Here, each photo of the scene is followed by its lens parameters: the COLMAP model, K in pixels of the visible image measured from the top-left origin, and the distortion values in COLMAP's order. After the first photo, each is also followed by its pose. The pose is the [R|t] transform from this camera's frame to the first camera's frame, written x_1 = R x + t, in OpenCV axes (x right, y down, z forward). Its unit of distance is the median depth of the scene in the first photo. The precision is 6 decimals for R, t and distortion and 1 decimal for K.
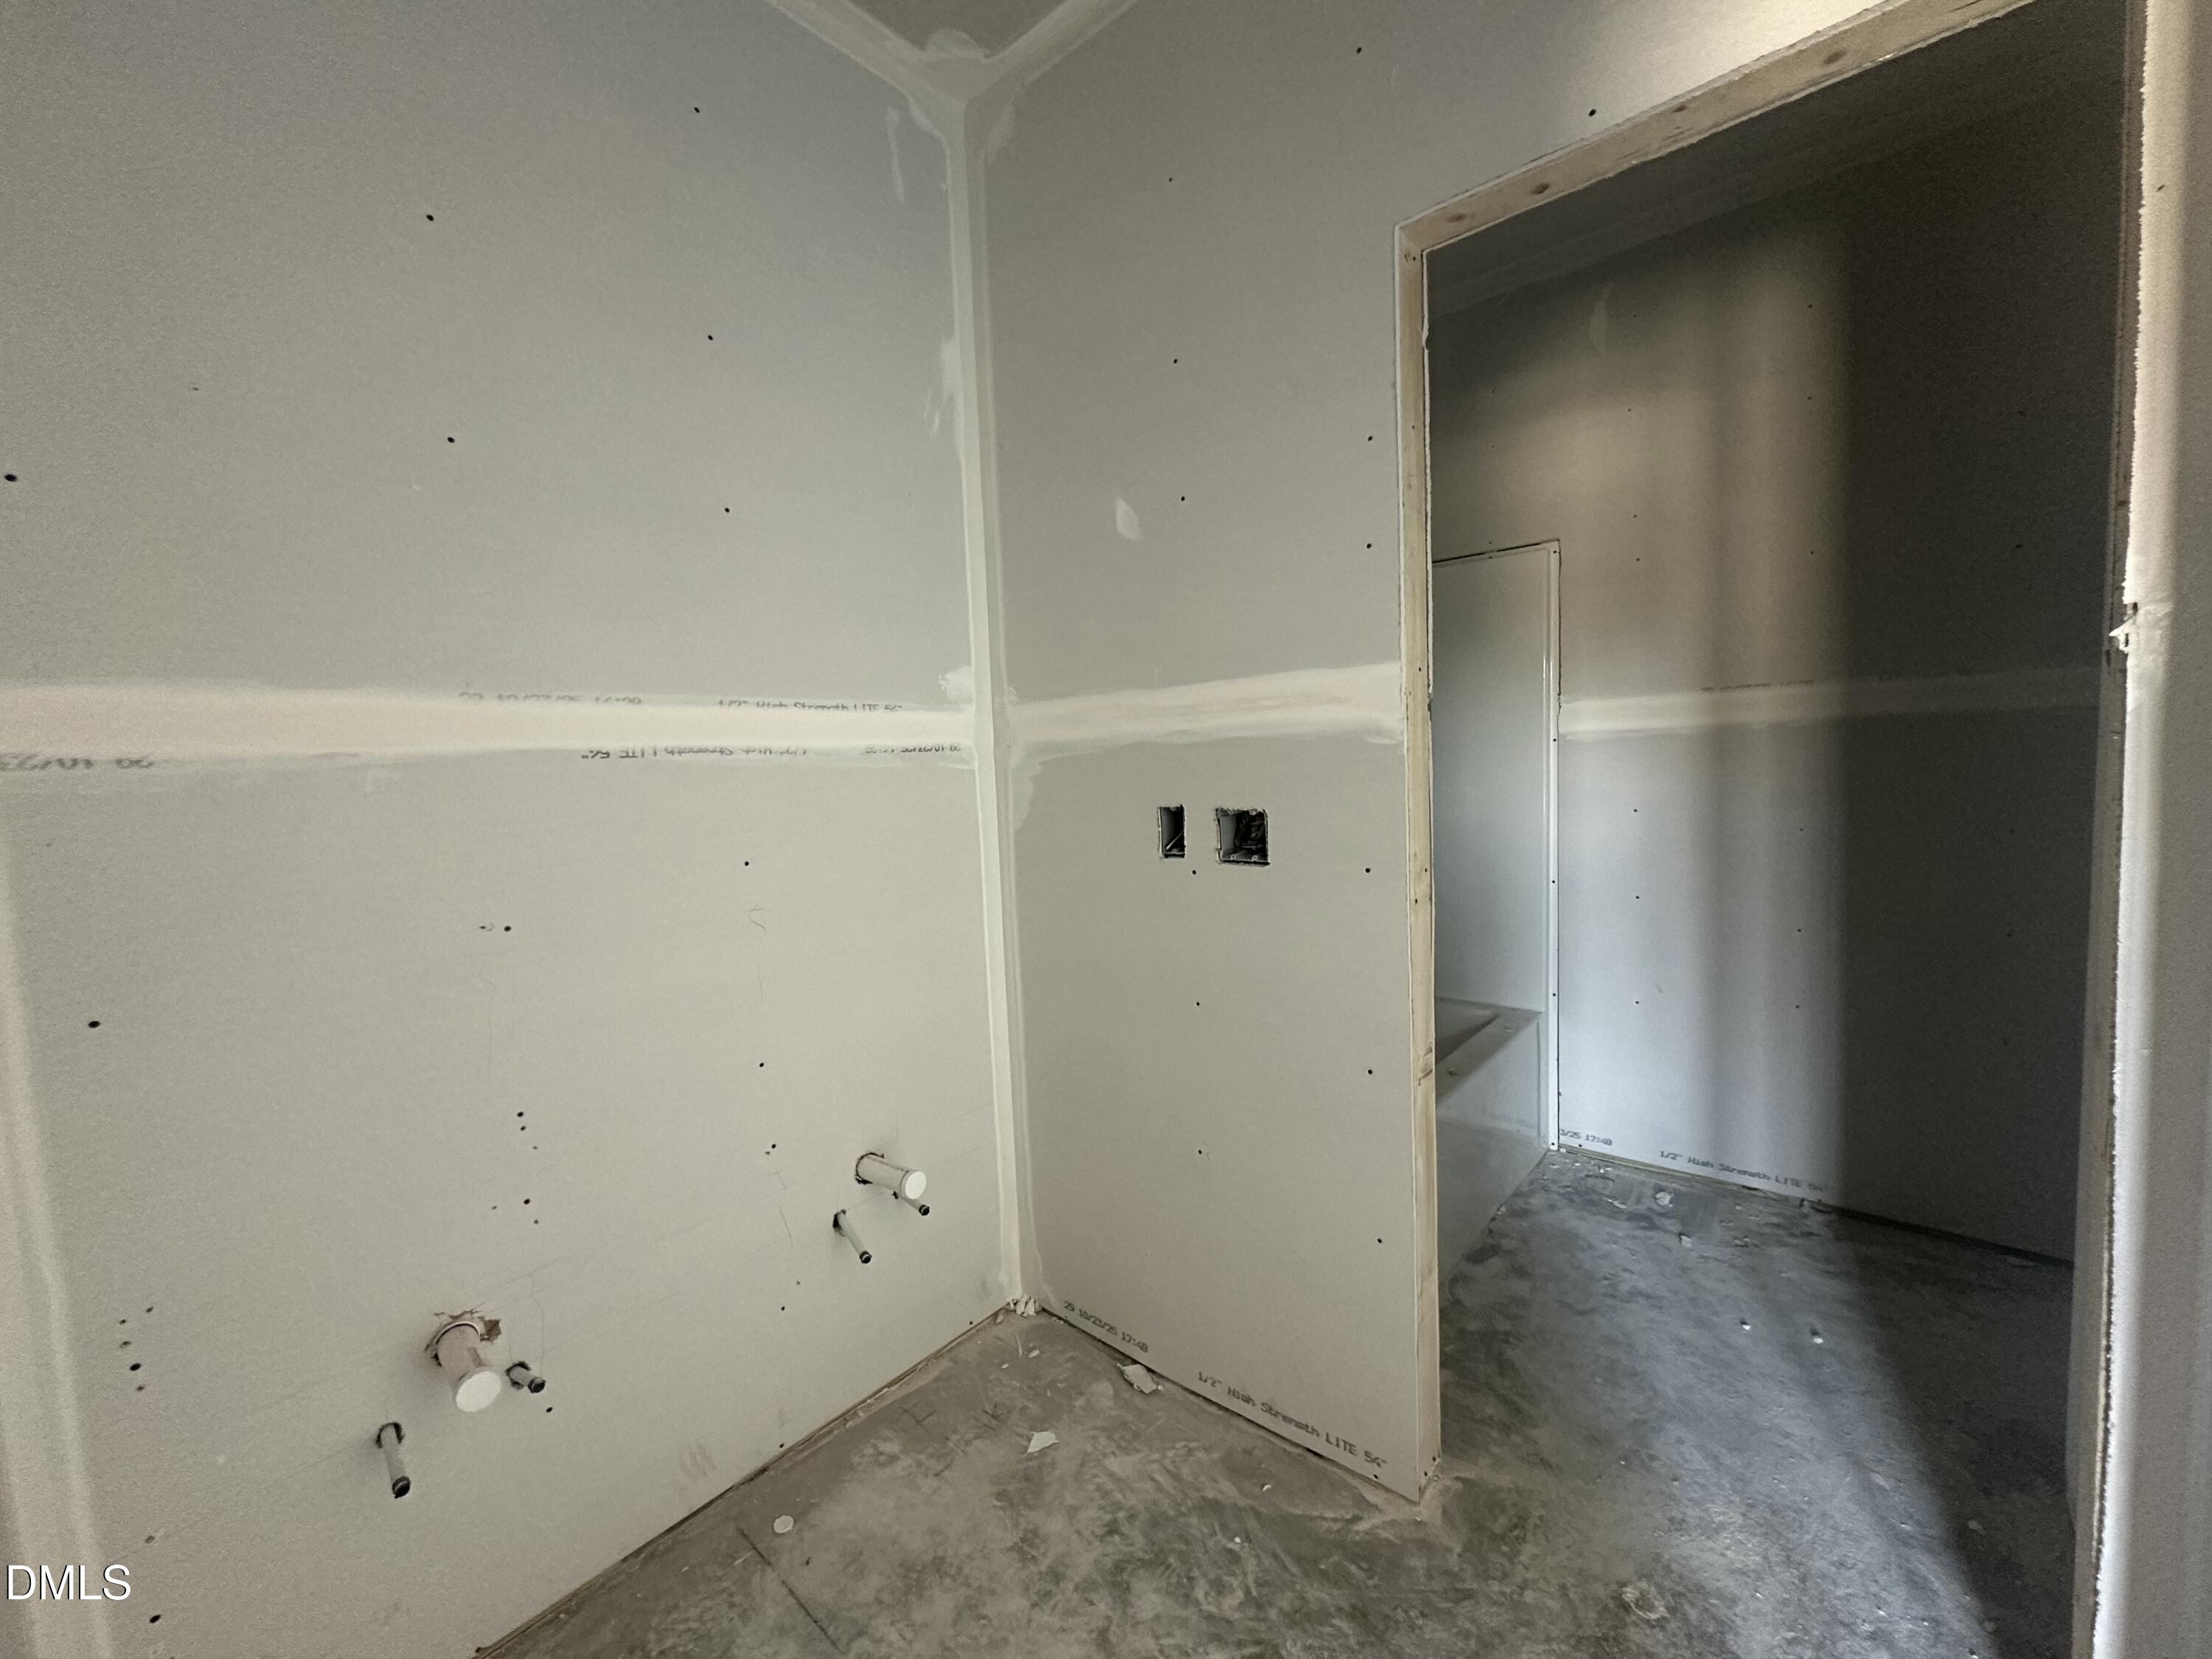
lens RADIAL K [[893.8, 0, 1106.1], [0, 893.8, 827.2], [0, 0, 1]] dist [0.003589, 0.001598]
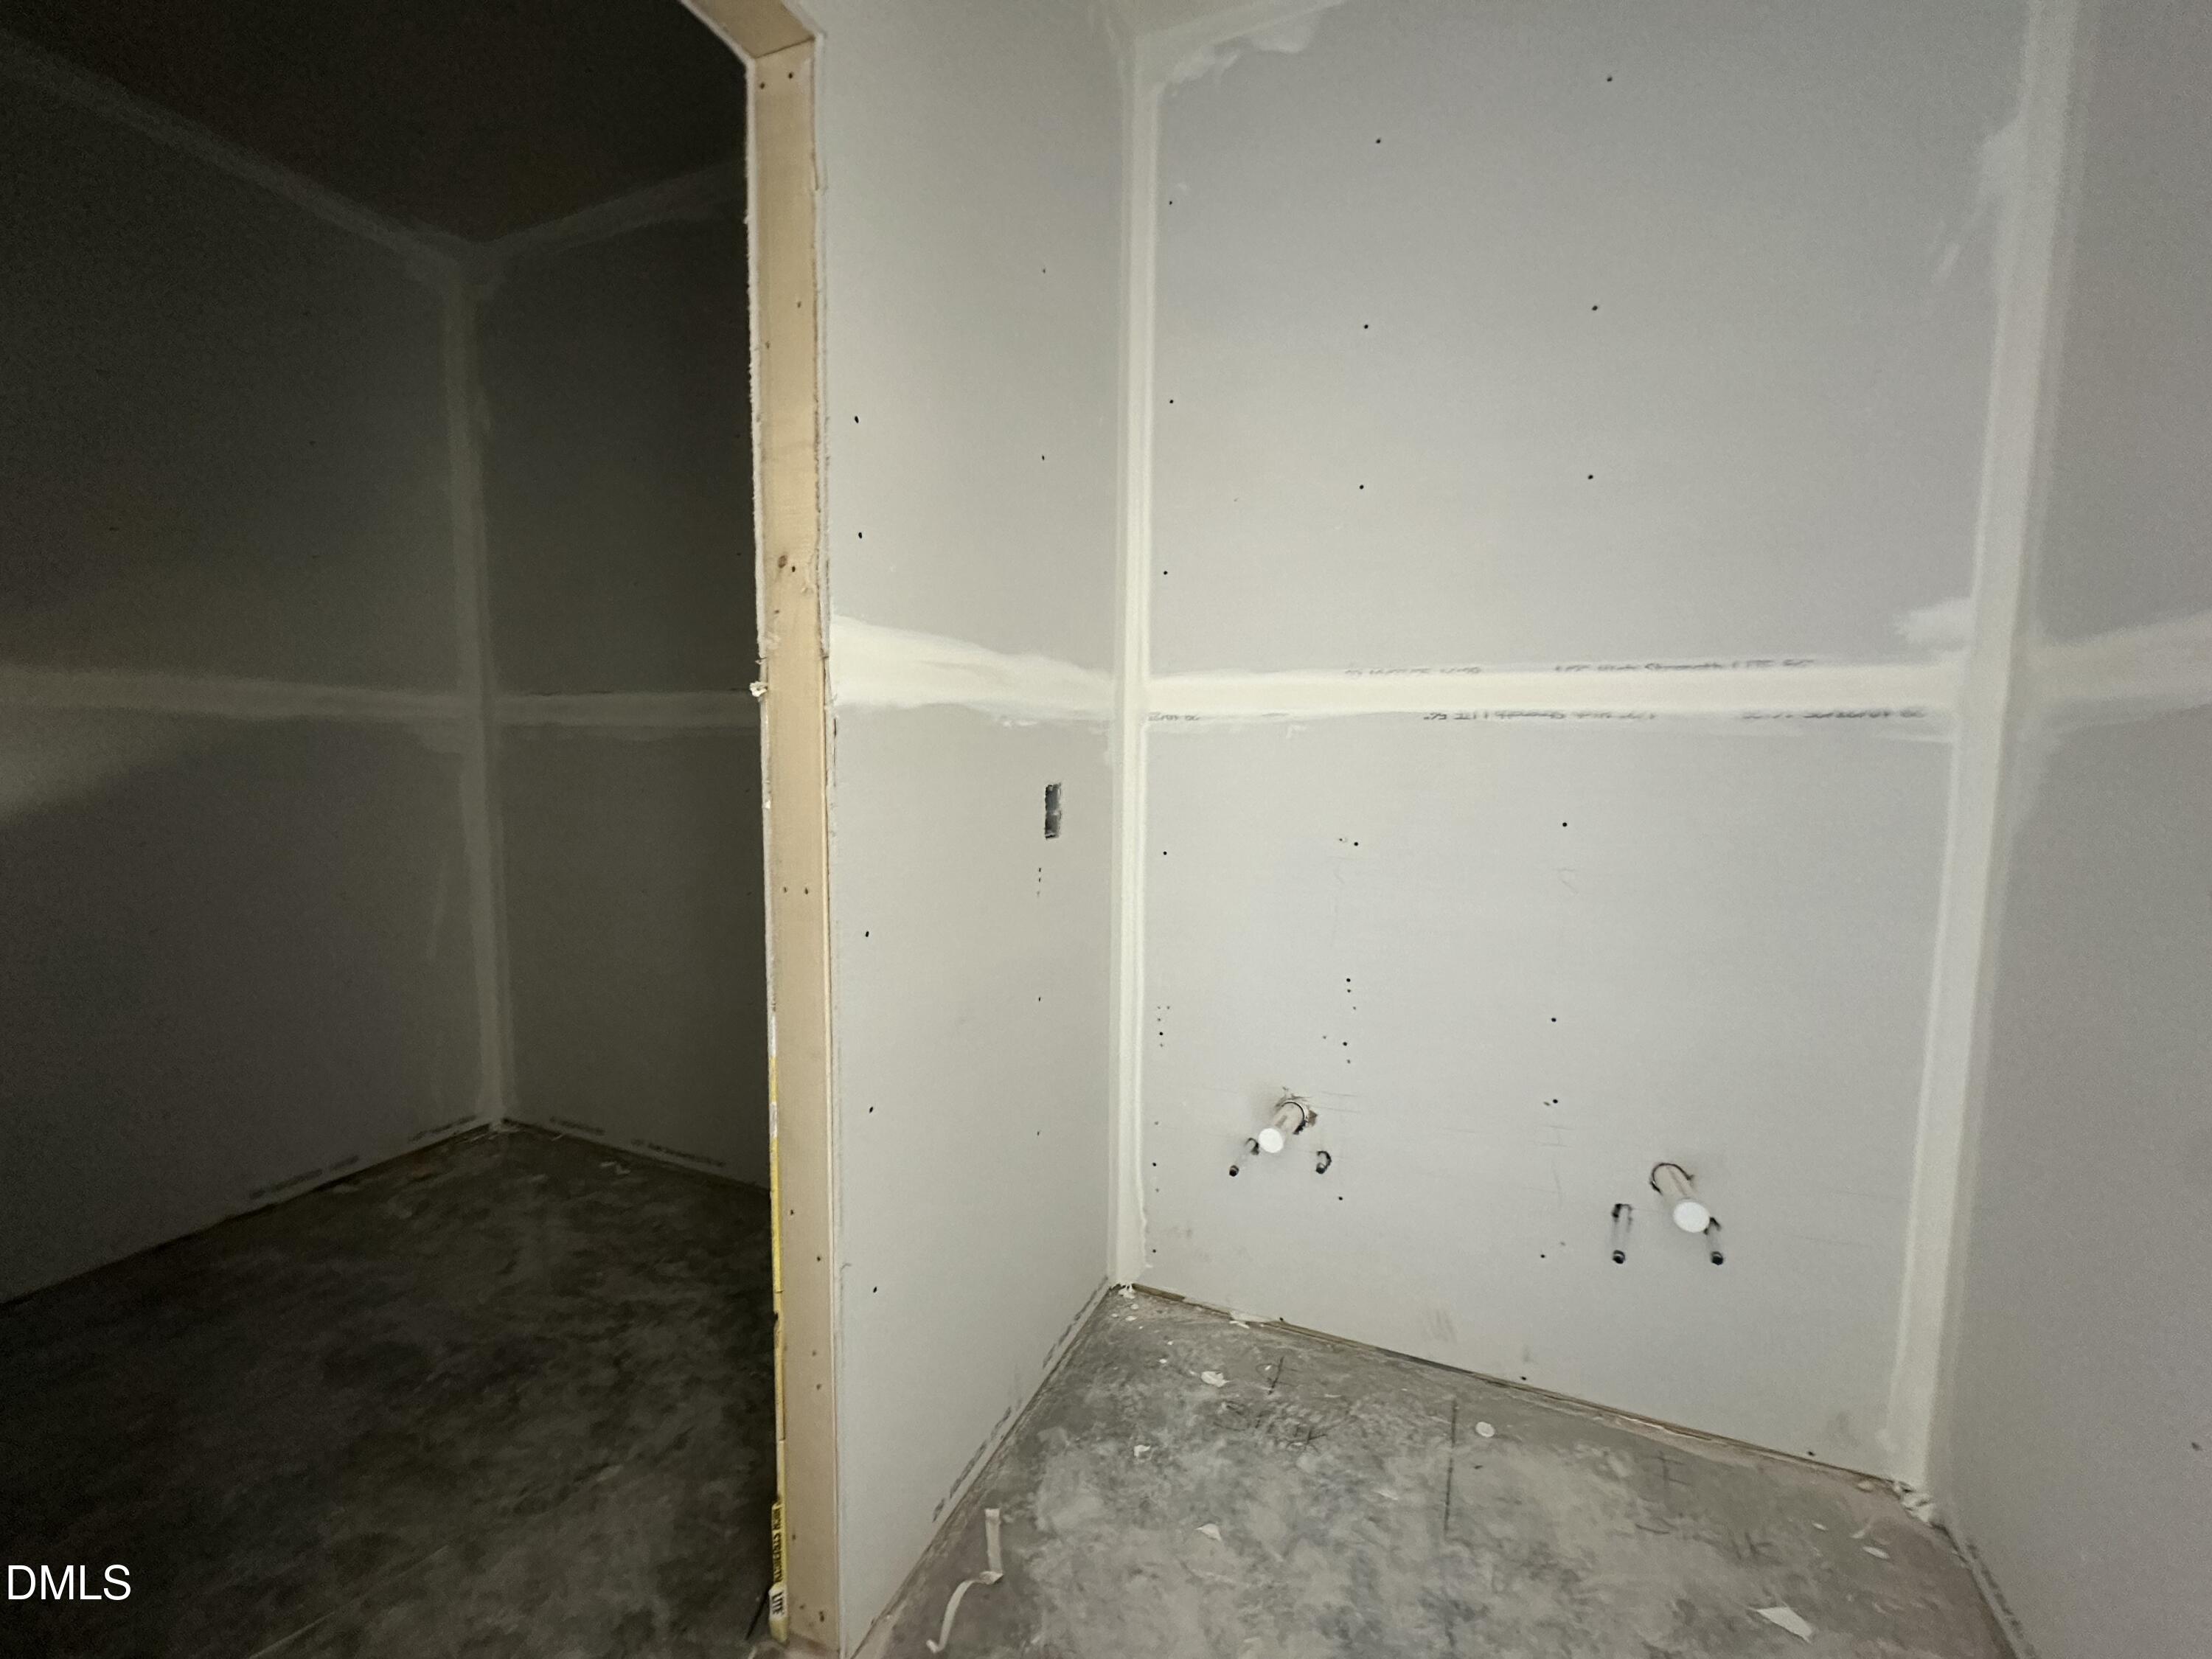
lens RADIAL K [[893.8, 0, 1107.7], [0, 893.8, 826.9], [0, 0, 1]] dist [0.003589, 0.001598]
pose [[0.302528, 0.123297, -0.945132, 0.403385], [-0.089499, 0.990891, 0.100619, -0.012764], [0.948929, 0.054149, 0.310807, 0.175014]]
